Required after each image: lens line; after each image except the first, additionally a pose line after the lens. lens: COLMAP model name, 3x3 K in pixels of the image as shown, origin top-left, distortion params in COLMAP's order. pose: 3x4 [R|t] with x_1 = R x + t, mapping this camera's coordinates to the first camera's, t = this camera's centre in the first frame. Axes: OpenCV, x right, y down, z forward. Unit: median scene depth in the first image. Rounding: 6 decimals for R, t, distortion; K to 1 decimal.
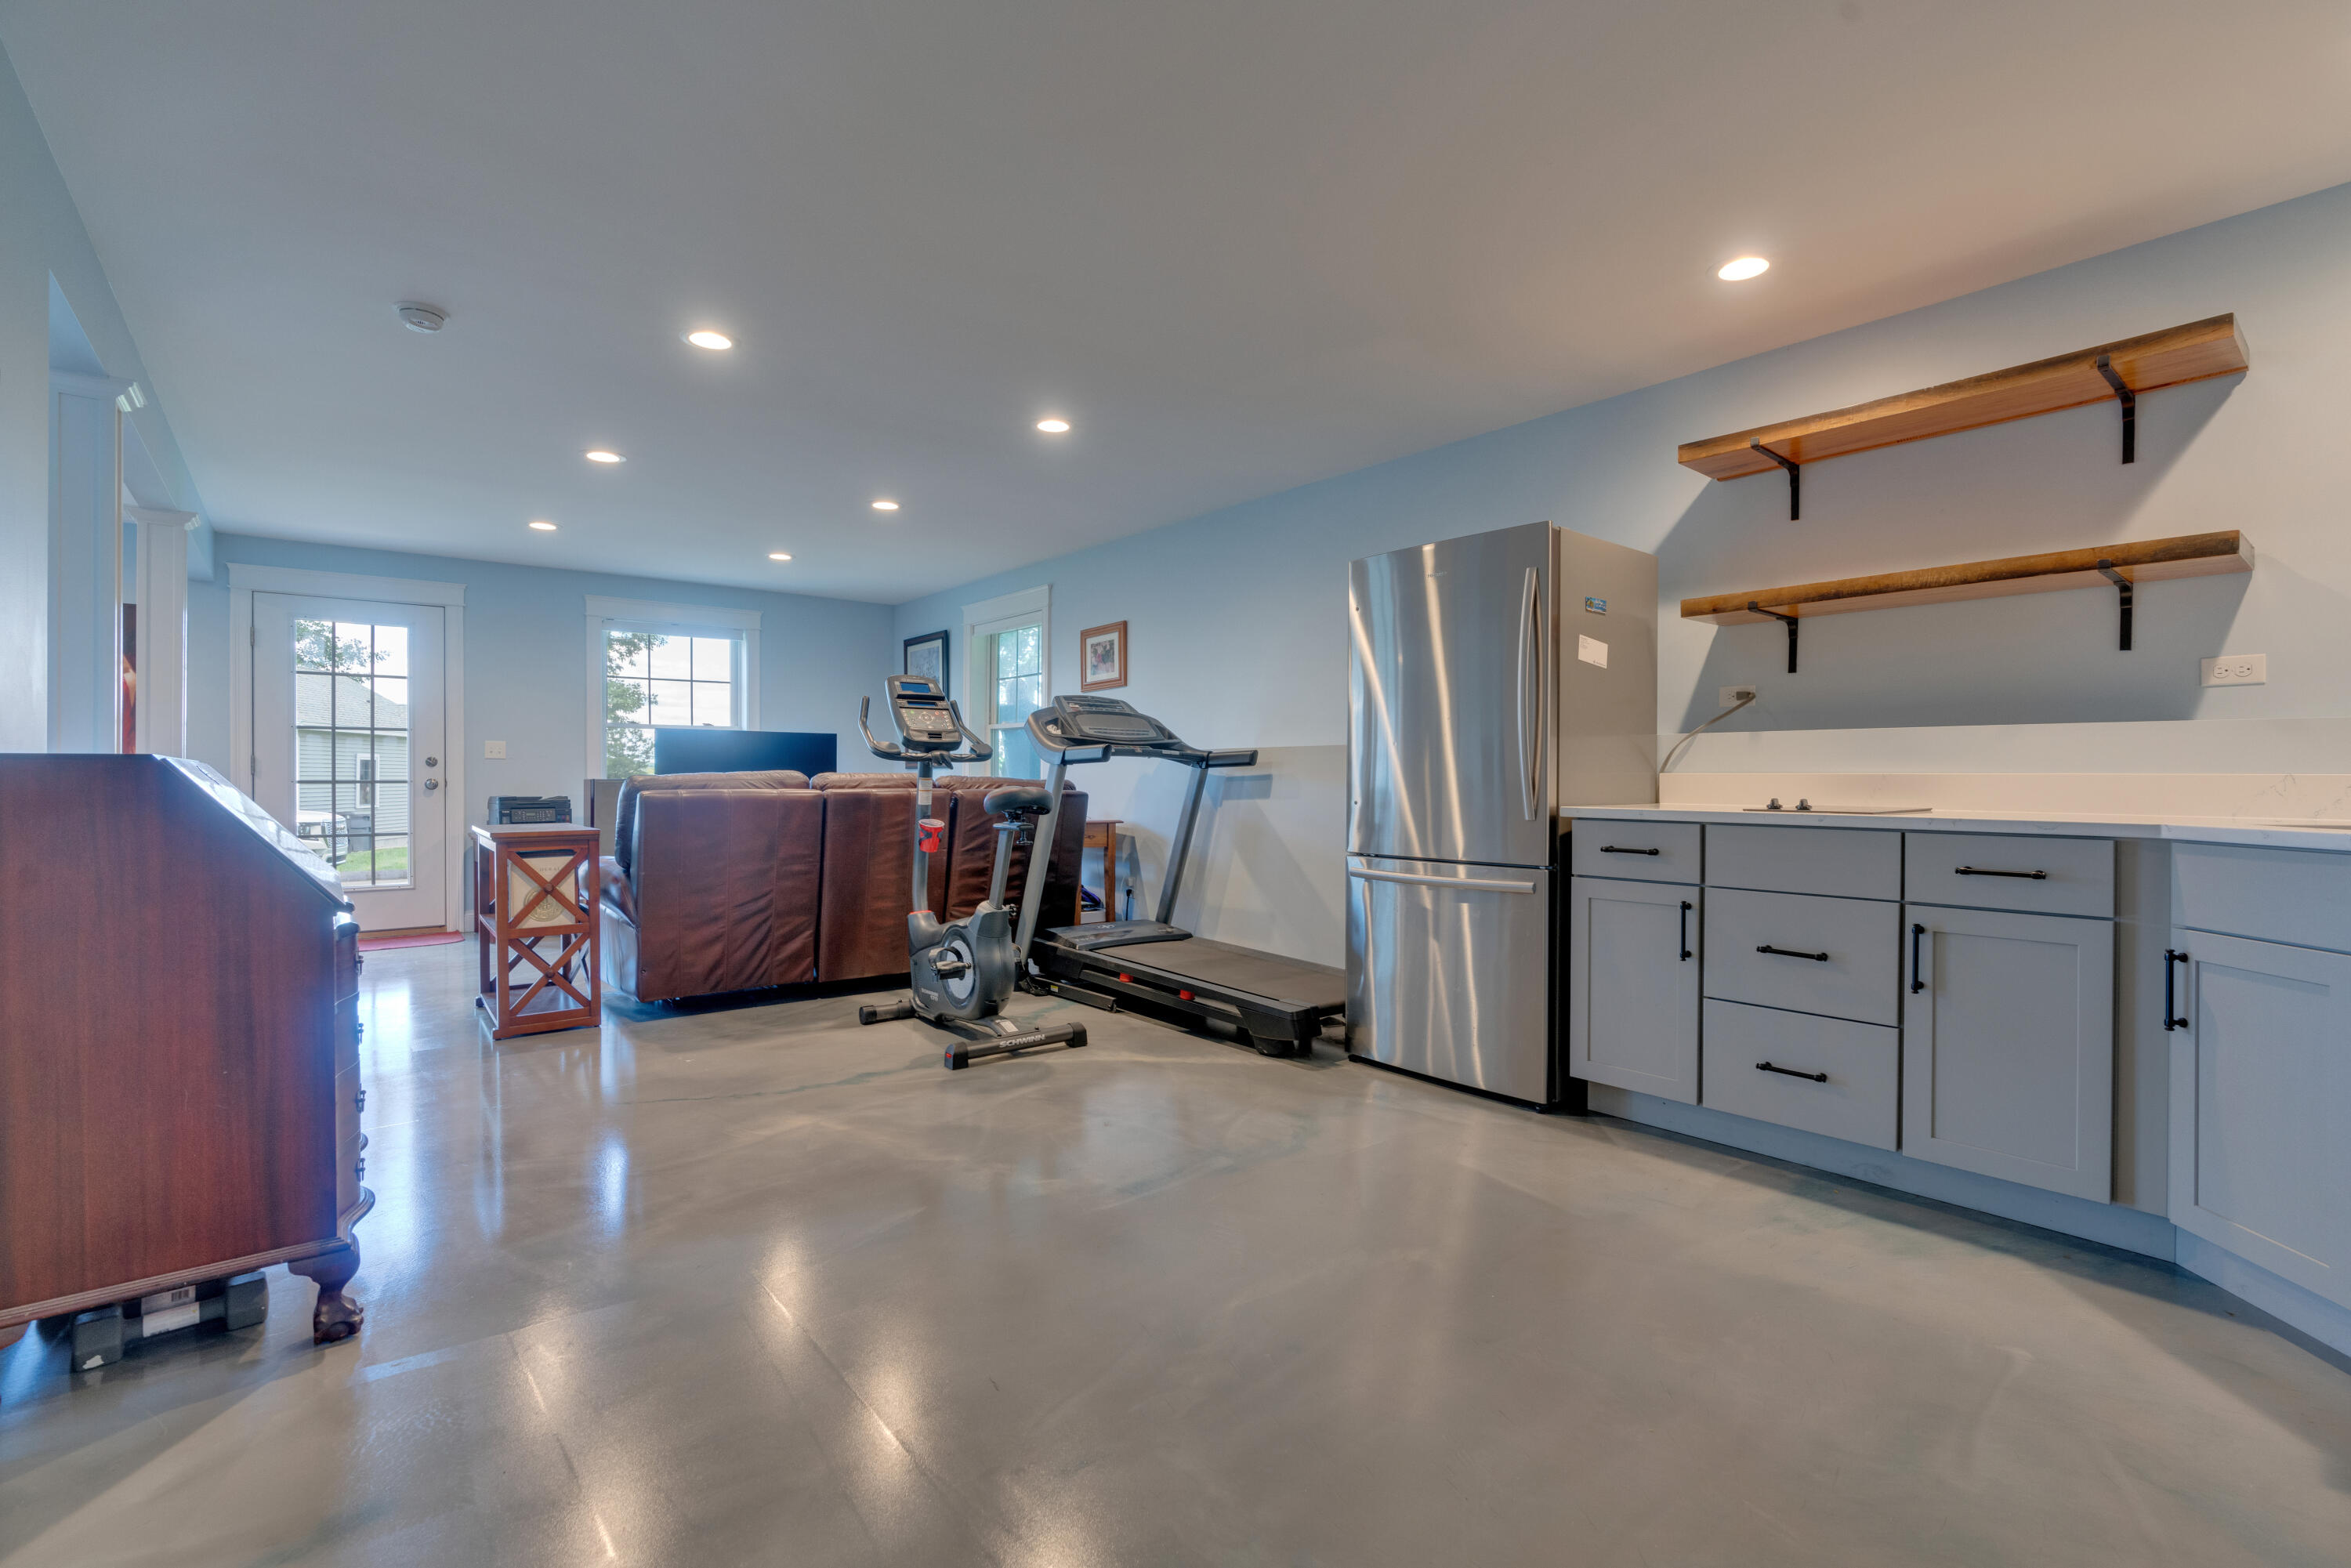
lens RADIAL K [[1057.7, 0, 1152.1], [0, 1057.7, 789.1], [0, 0, 1]] dist [0.001250, 0.000066]
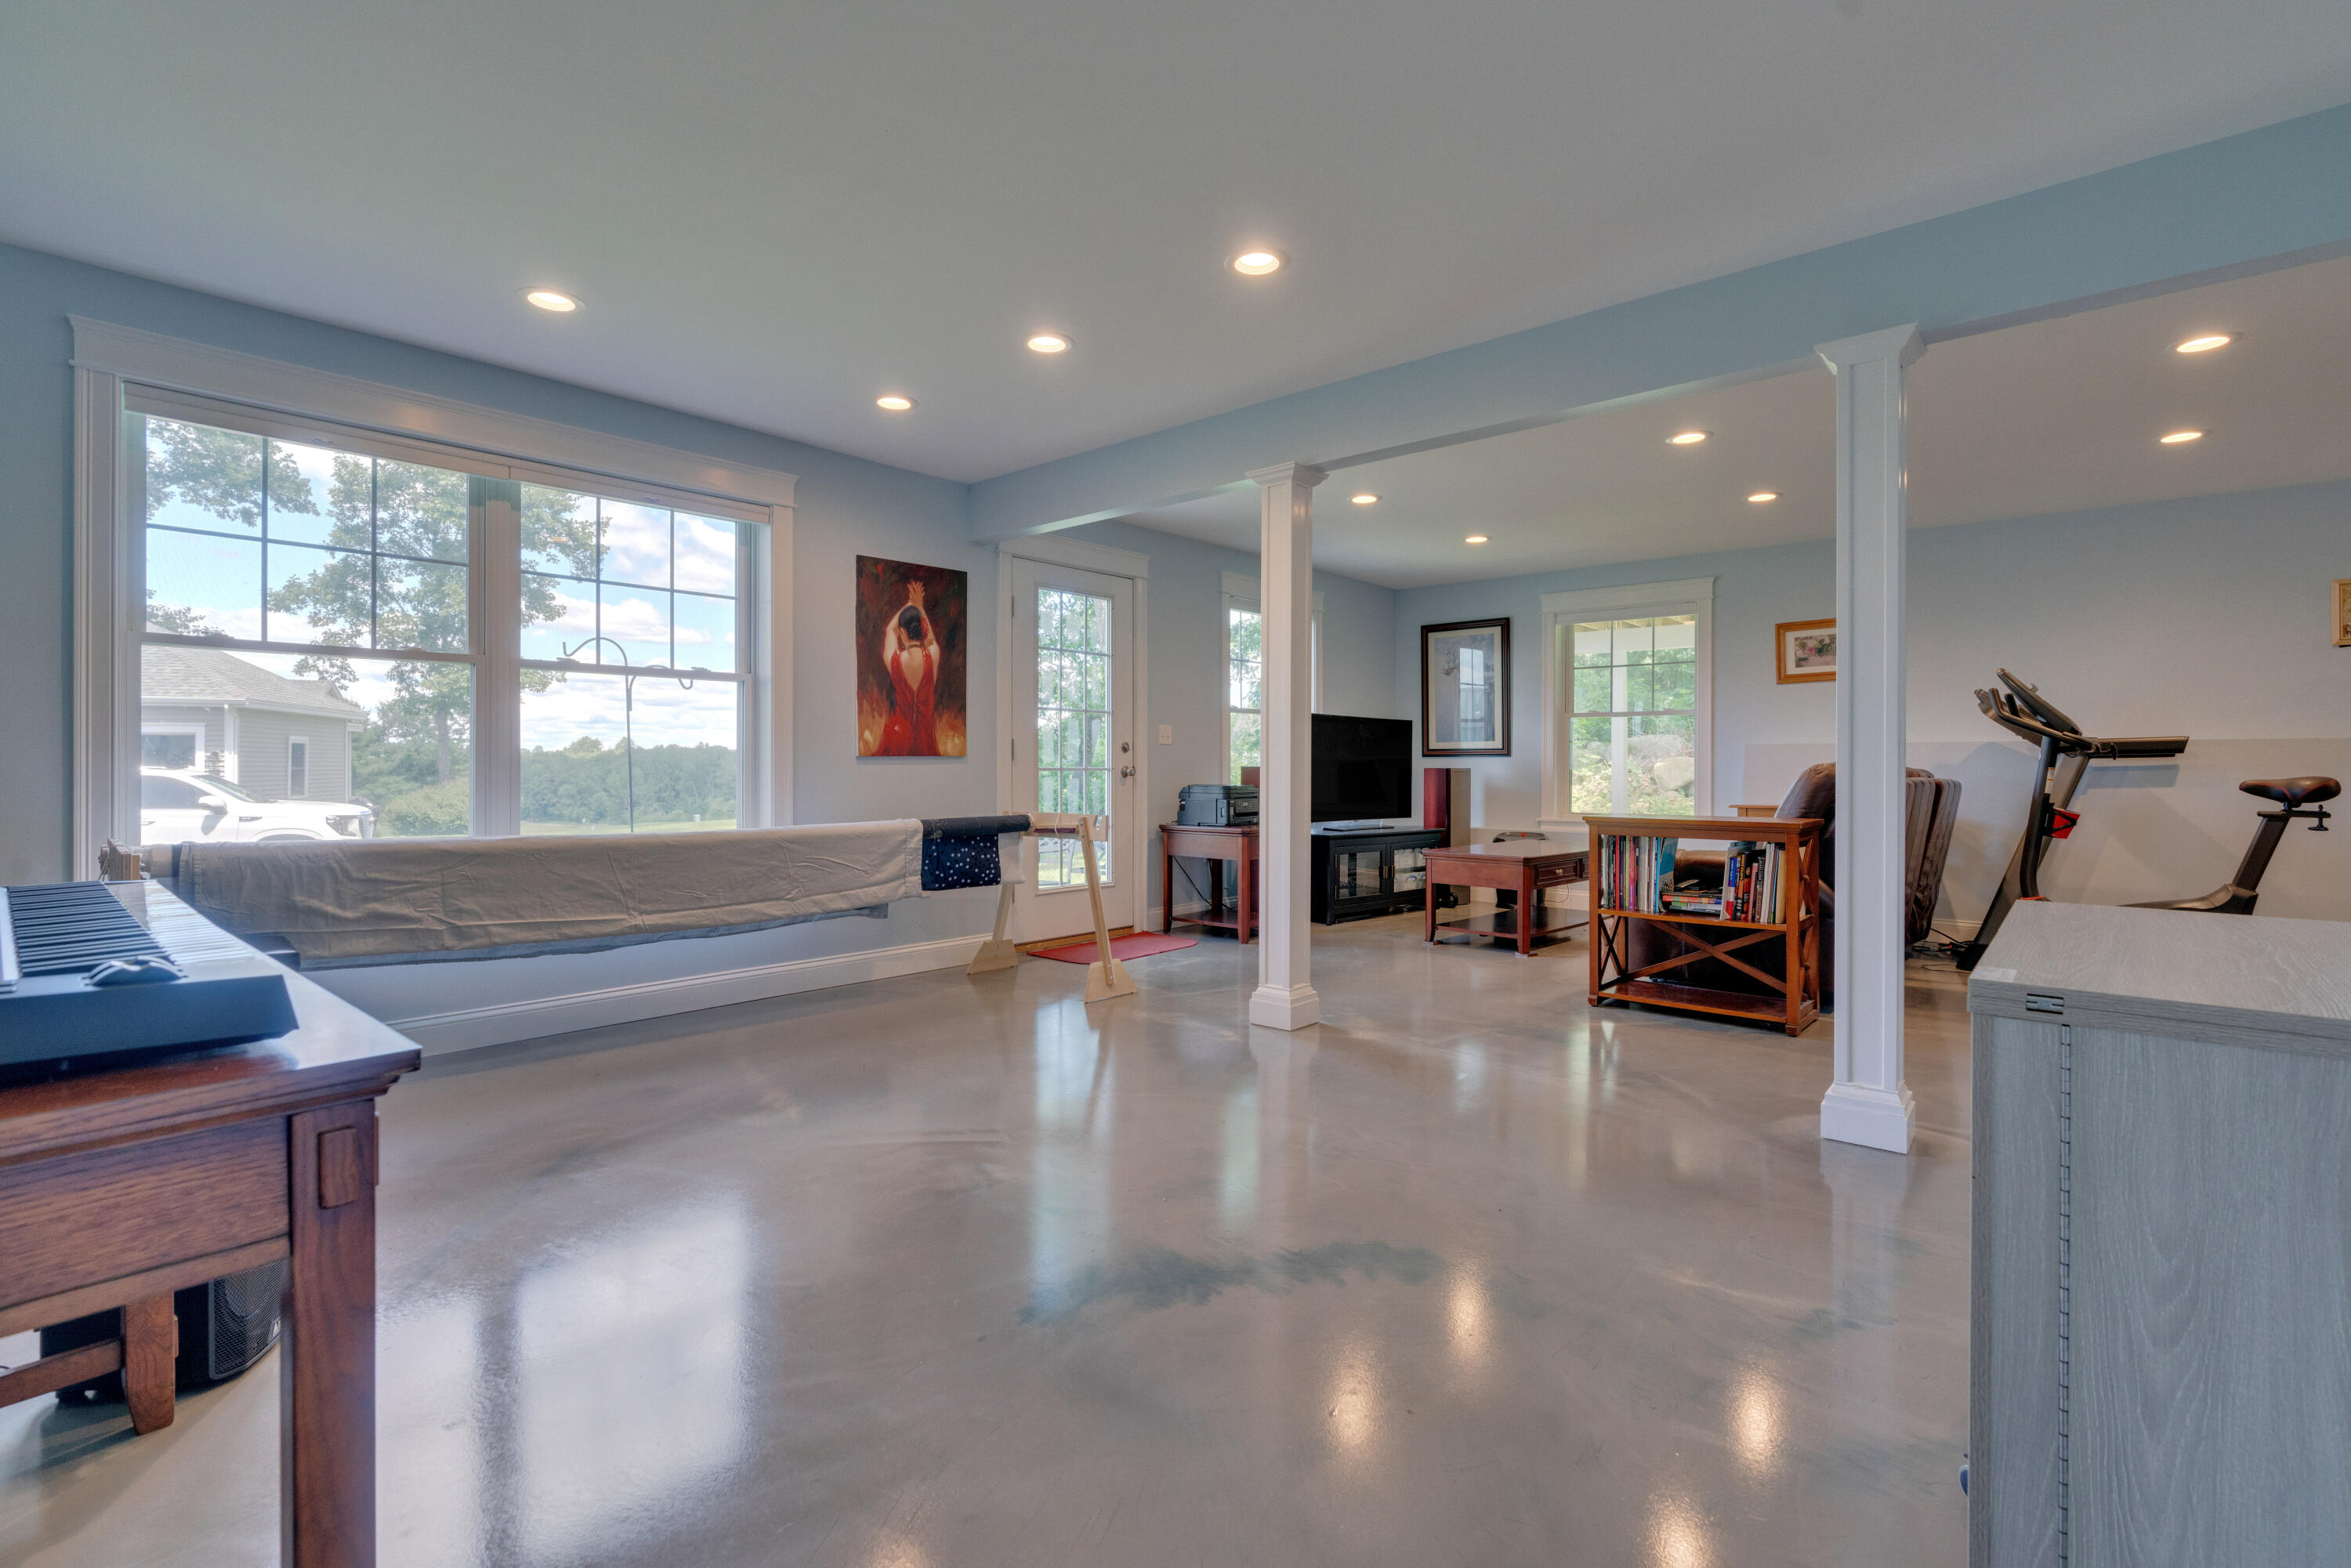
lens RADIAL K [[1051.0, 0, 1184.5], [0, 1051.0, 766.7], [0, 0, 1]] dist [-0.004455, -0.000247]
pose [[0.983101, 0.001999, 0.183051, -0.854800], [-0.000526, 0.999967, -0.008099, -0.001873], [-0.183061, 0.007866, 0.983070, 0.104356]]
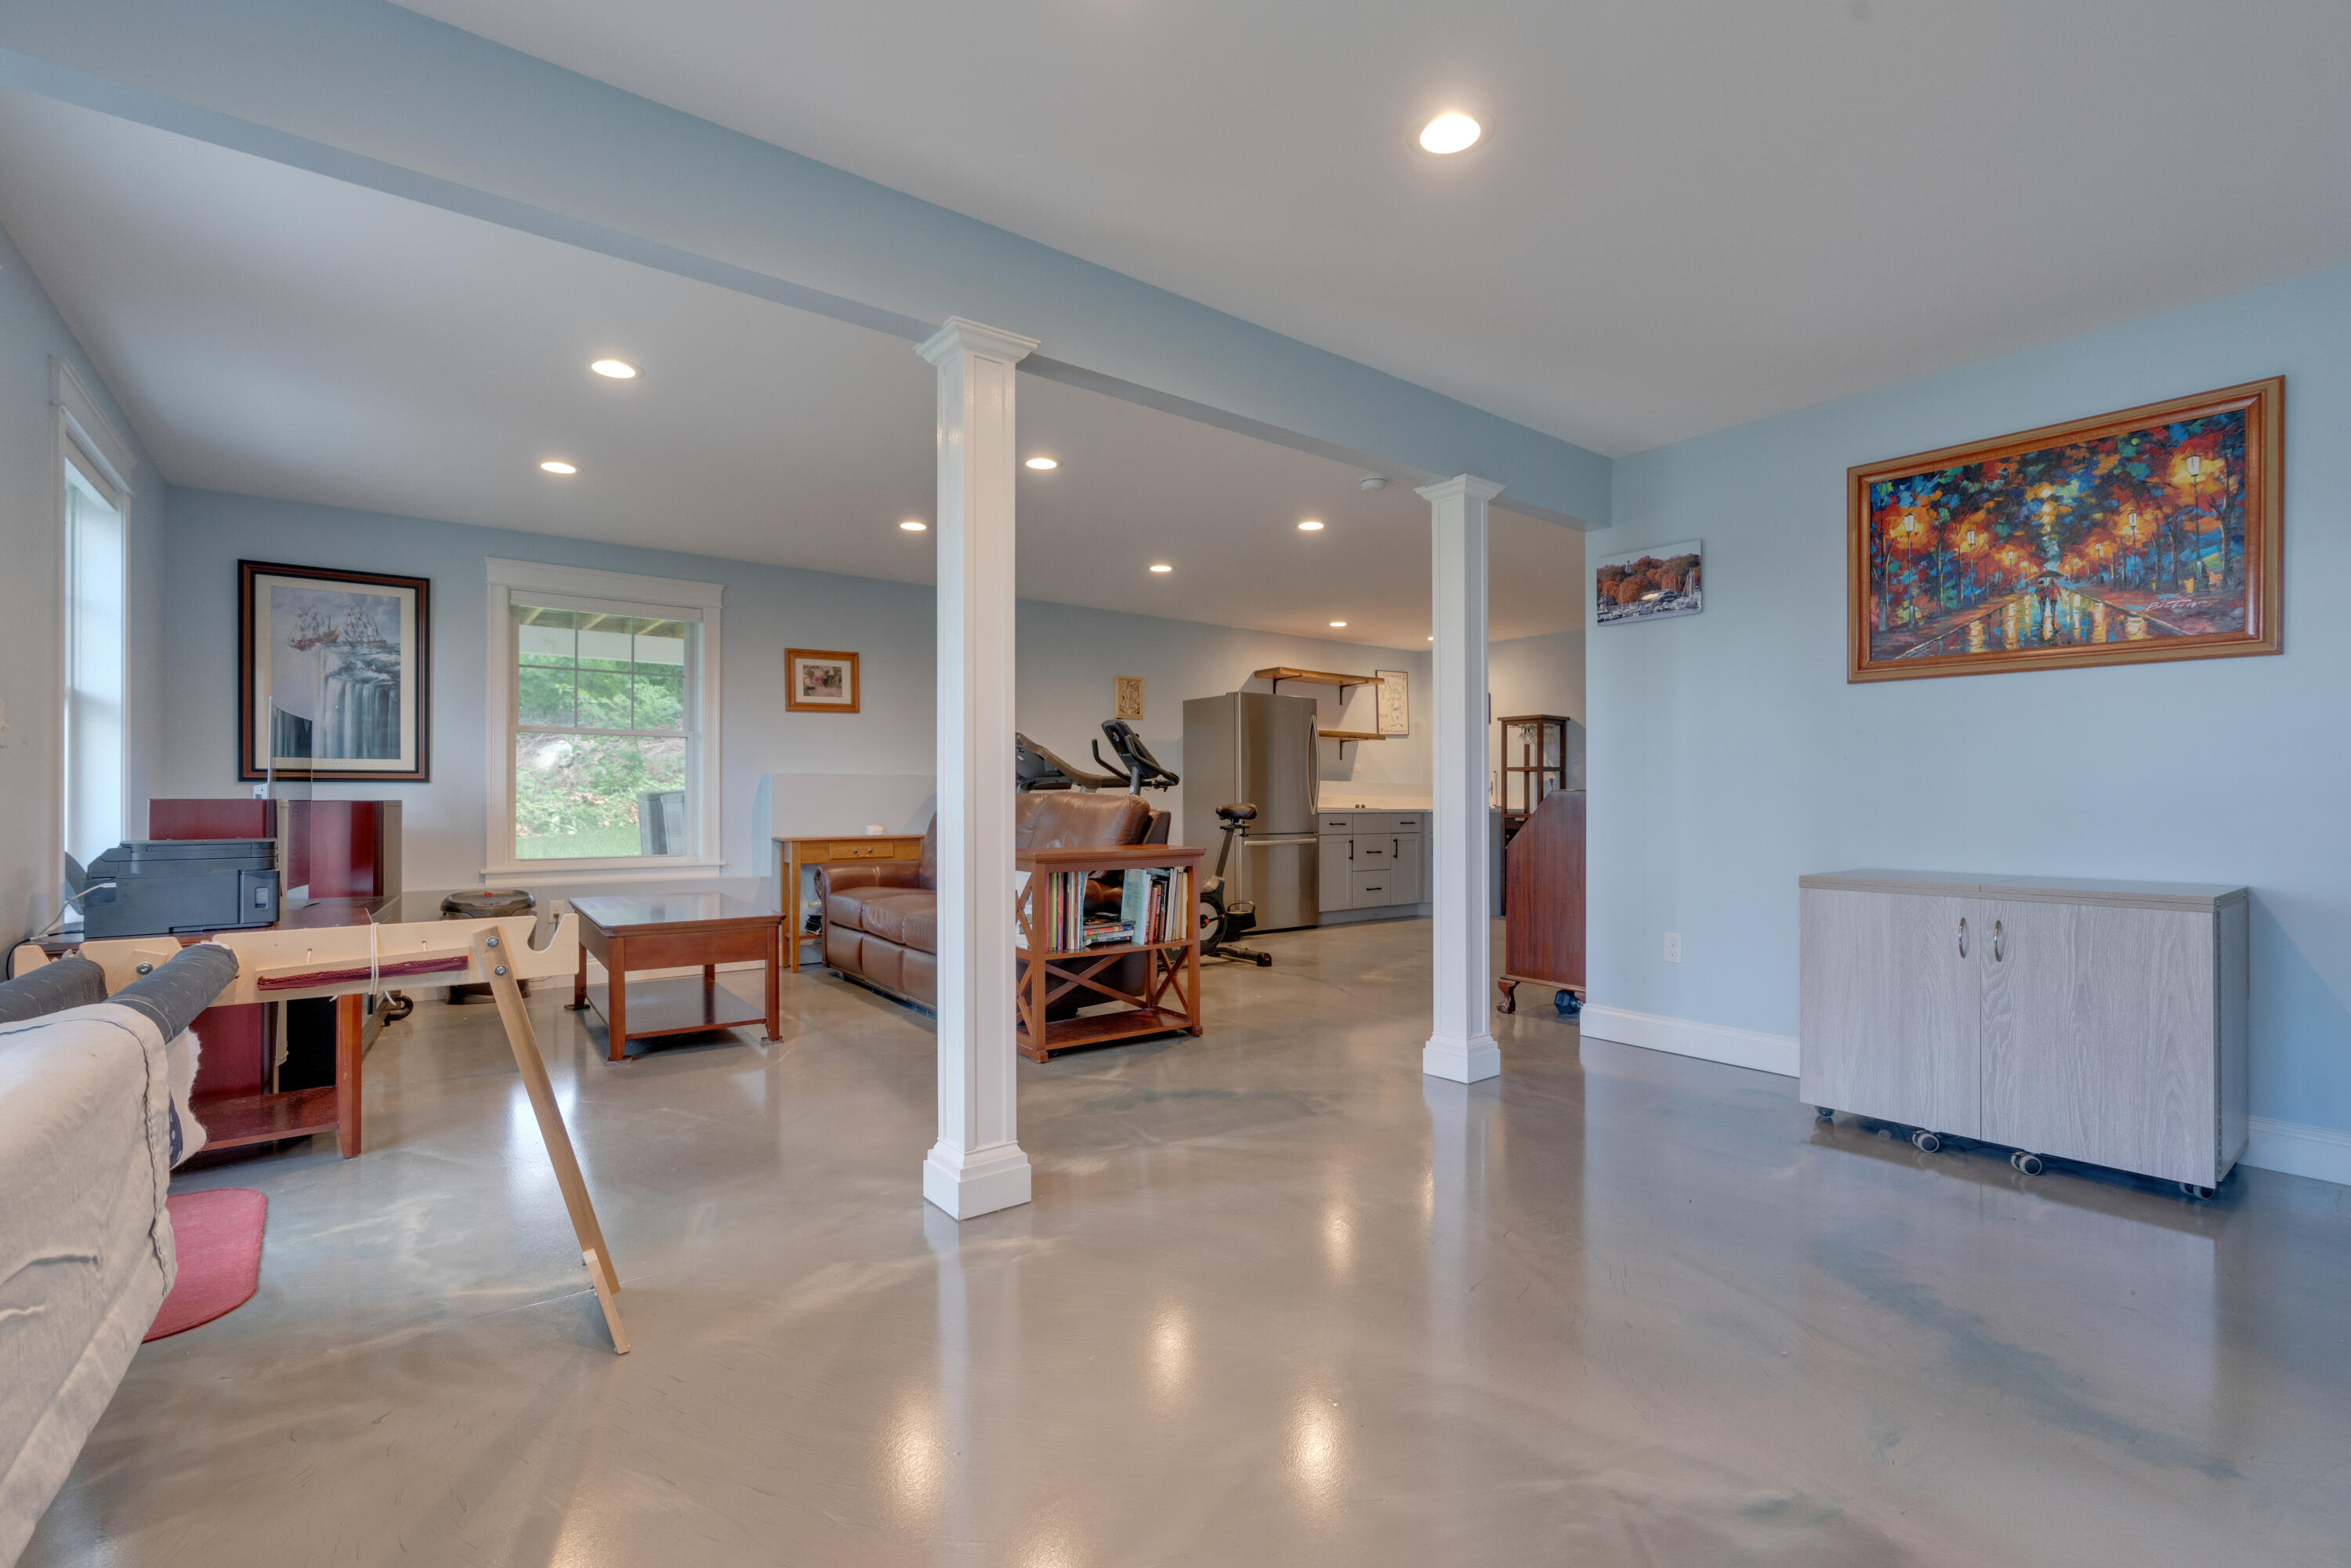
lens RADIAL K [[1050.4, 0, 1185.7], [0, 1050.4, 783.1], [0, 0, 1]] dist [-0.017211, 0.008524]
pose [[0.007856, 0.012210, 0.999895, -1.086635], [0.008389, 0.999889, -0.012275, -0.008480], [-0.999934, 0.008484, 0.007753, 0.643945]]
